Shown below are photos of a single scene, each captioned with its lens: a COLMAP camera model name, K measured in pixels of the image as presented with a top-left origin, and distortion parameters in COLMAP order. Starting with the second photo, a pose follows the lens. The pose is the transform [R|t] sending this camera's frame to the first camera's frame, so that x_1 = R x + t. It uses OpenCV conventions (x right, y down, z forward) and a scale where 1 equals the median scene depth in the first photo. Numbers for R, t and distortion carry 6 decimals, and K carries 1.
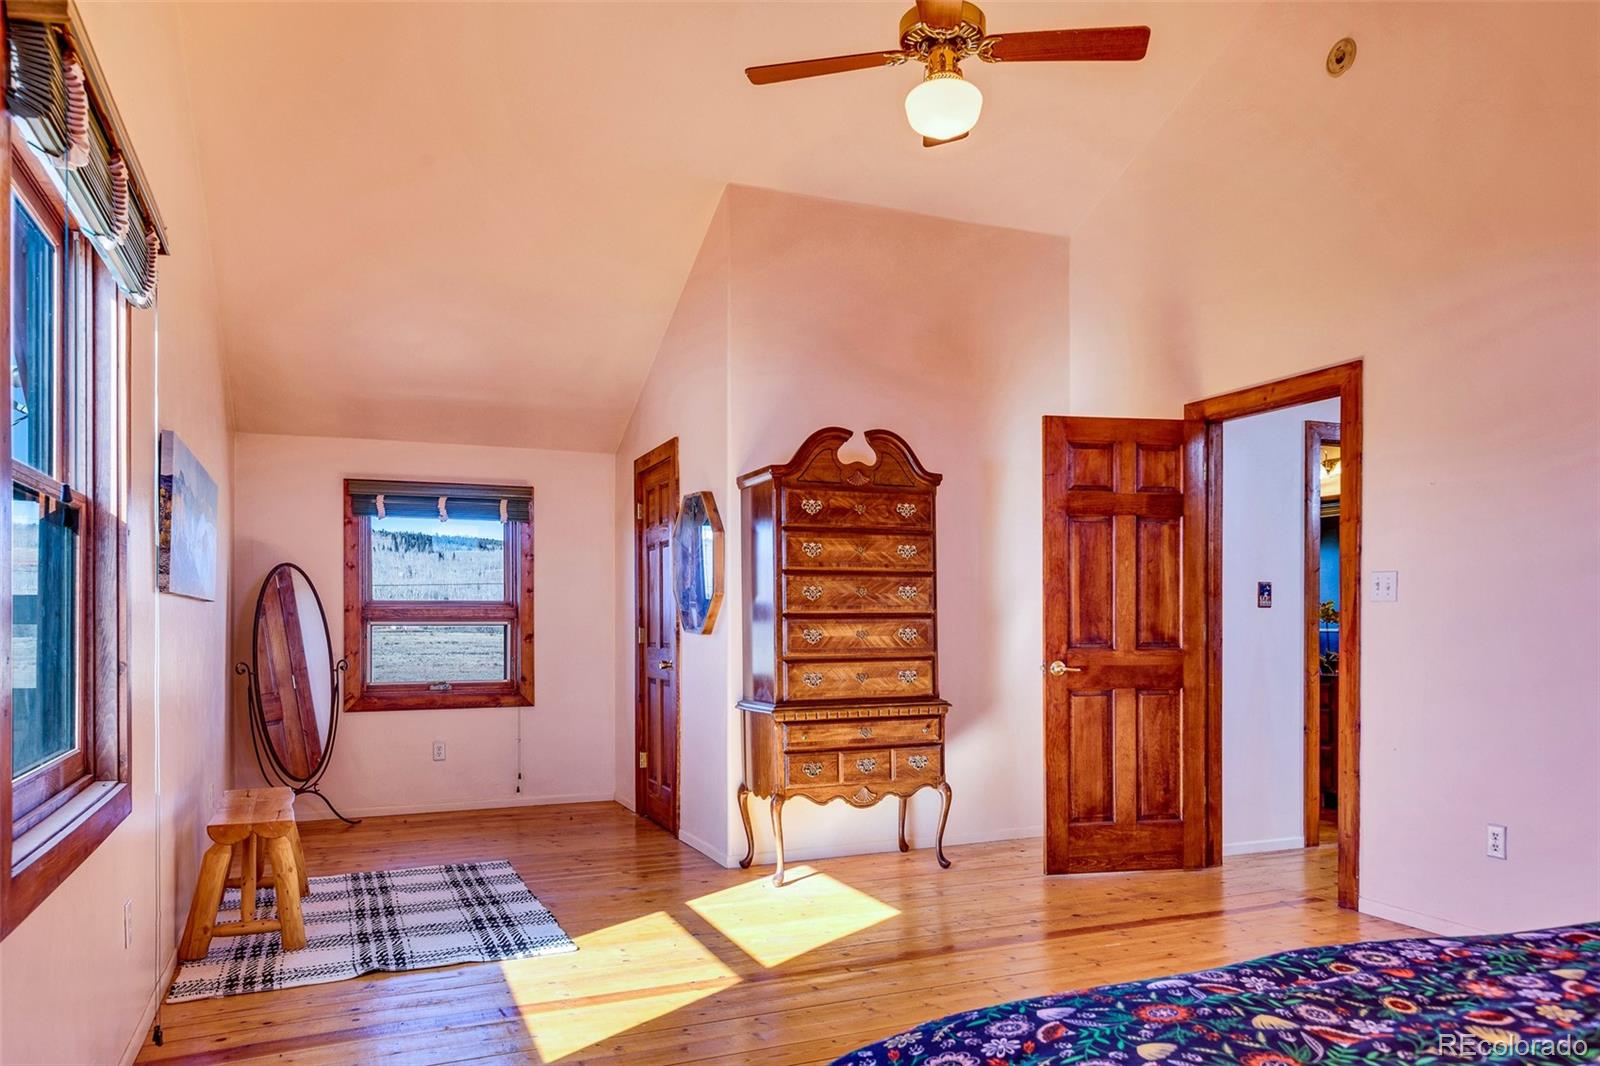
lens RADIAL K [[1128.0, 0, 801.6], [0, 1128.0, 610.9], [0, 0, 1]] dist [0.006702, 0.000229]
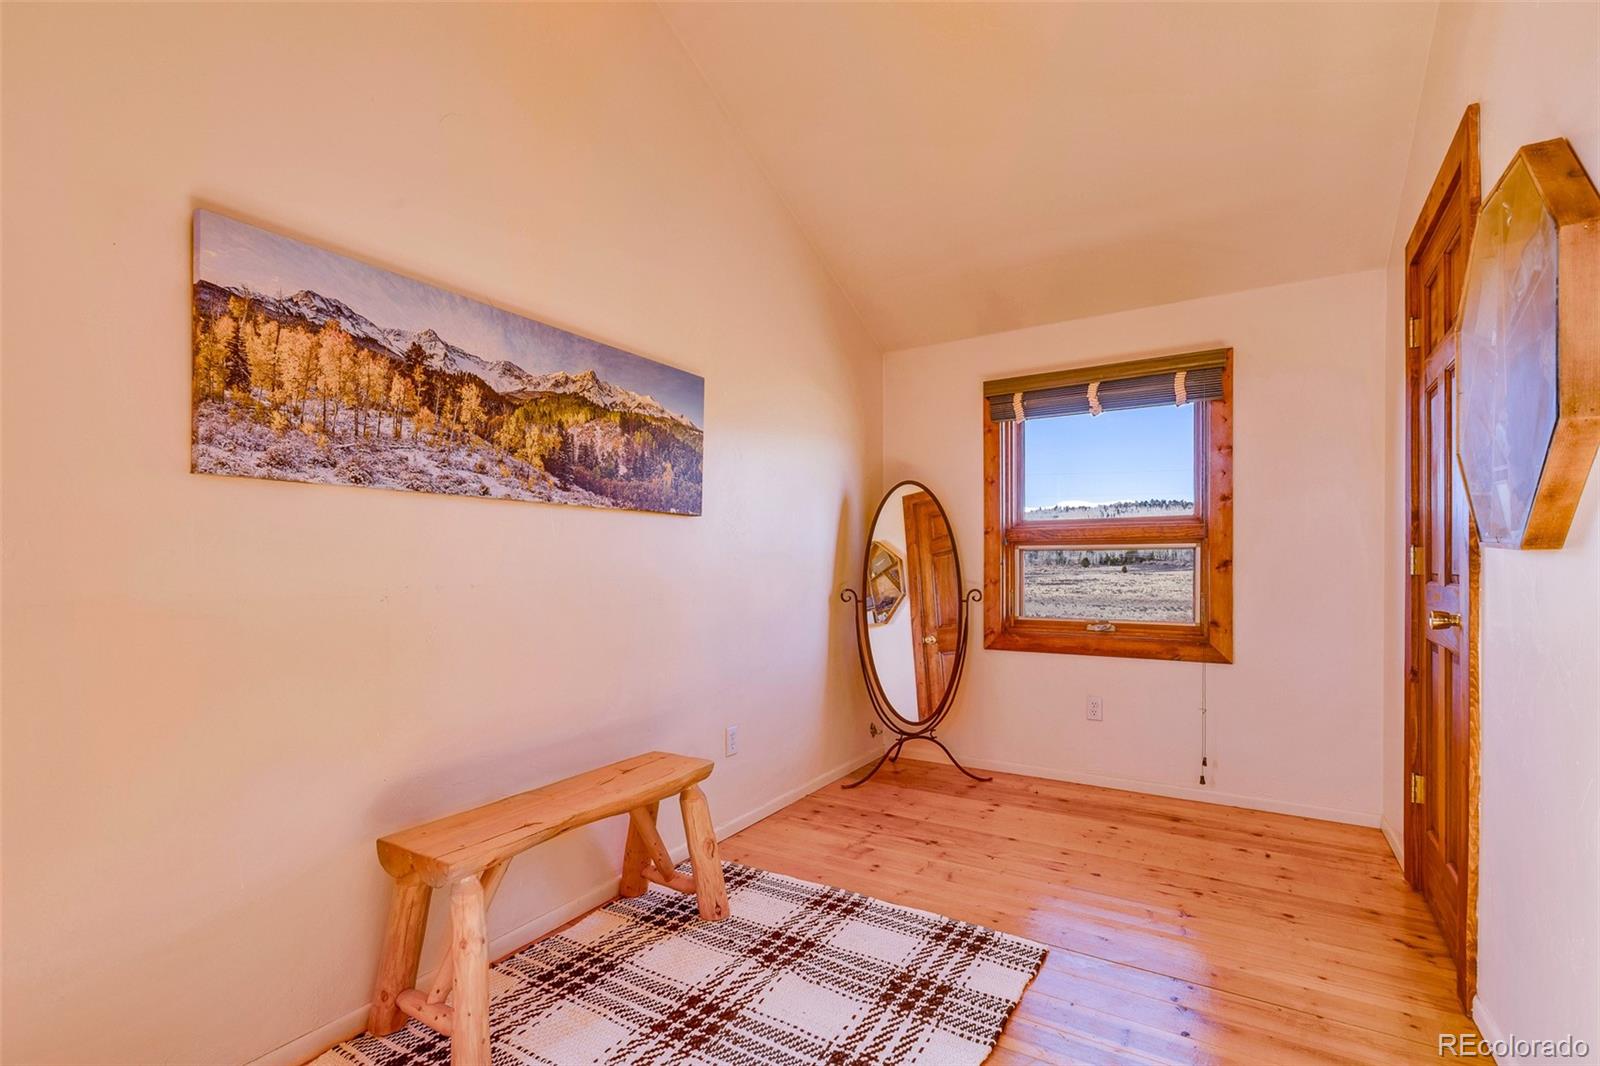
lens RADIAL K [[723.0, 0, 802.5], [0, 723.0, 568.5], [0, 0, 1]] dist [-0.001723, -0.000370]
pose [[0.572736, 0.006014, -0.819718, -0.031668], [0.009919, 0.999849, 0.014266, 0.021838], [0.819680, -0.016301, 0.572590, 0.687936]]
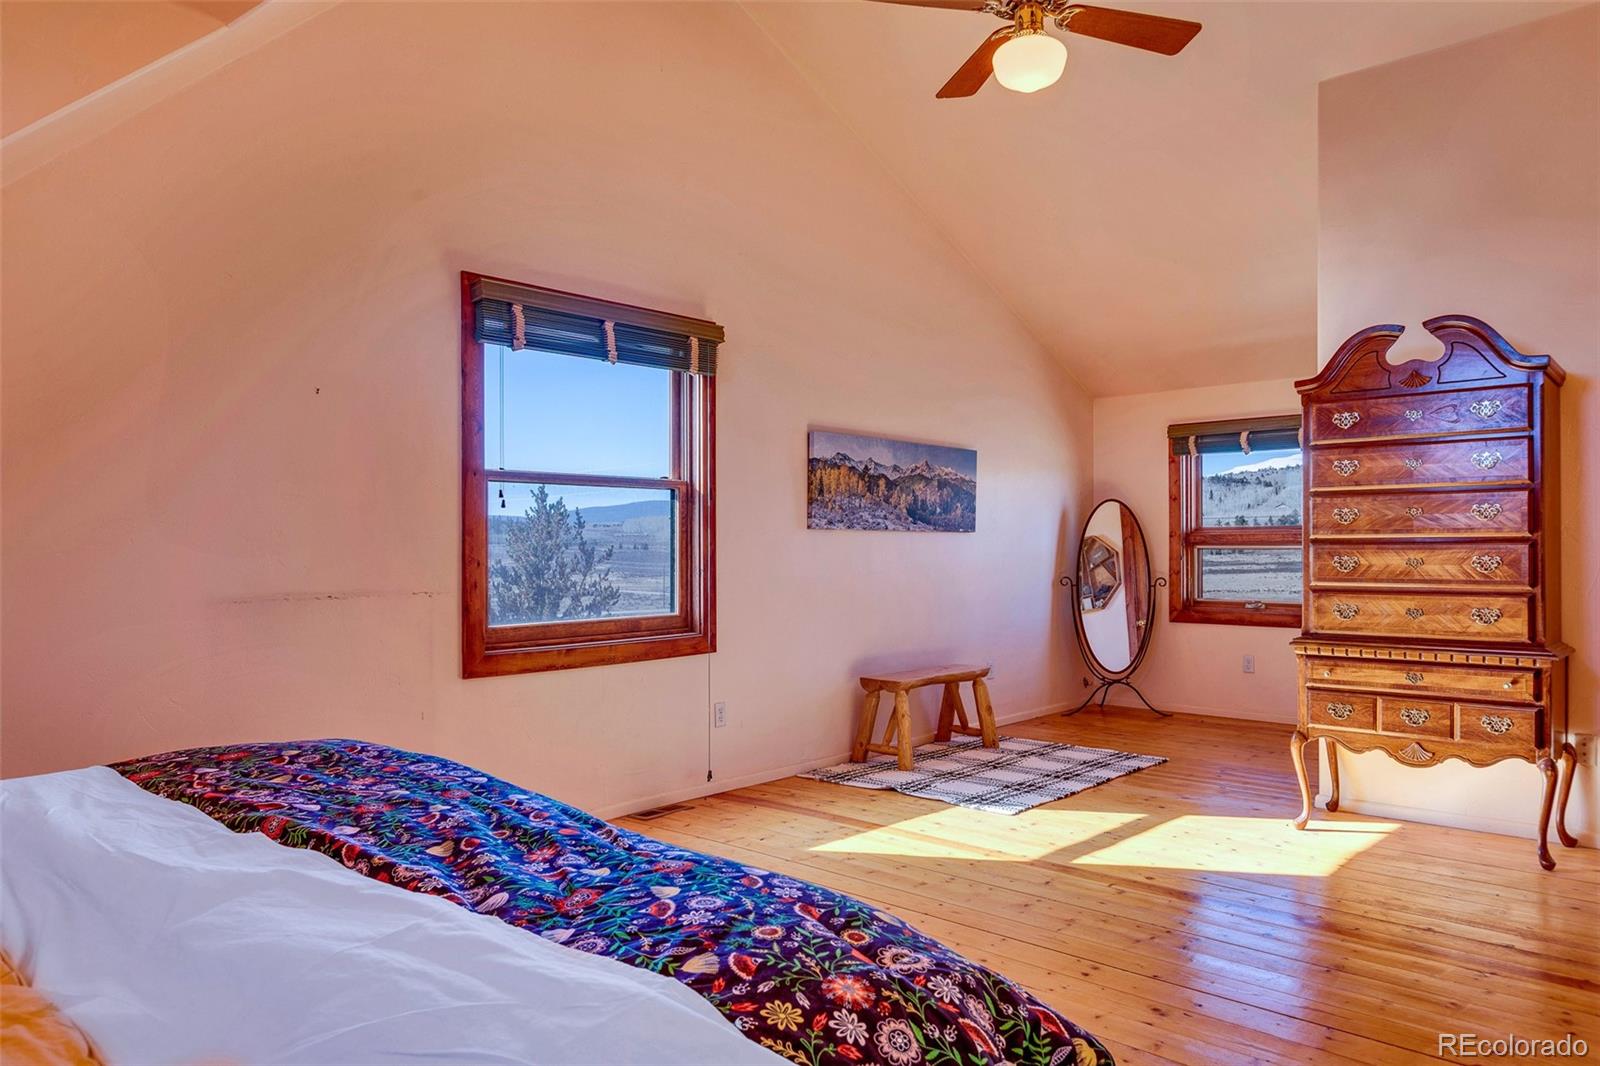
lens RADIAL K [[1066.9, 0, 800.0], [0, 1066.9, 533.0], [0, 0, 1]] dist [0.000177, -0.001764]
pose [[0.406552, -0.008422, -0.913589, 0.561481], [0.009721, 0.999941, -0.004892, -0.002115], [0.913576, -0.006893, 0.406610, 0.233380]]
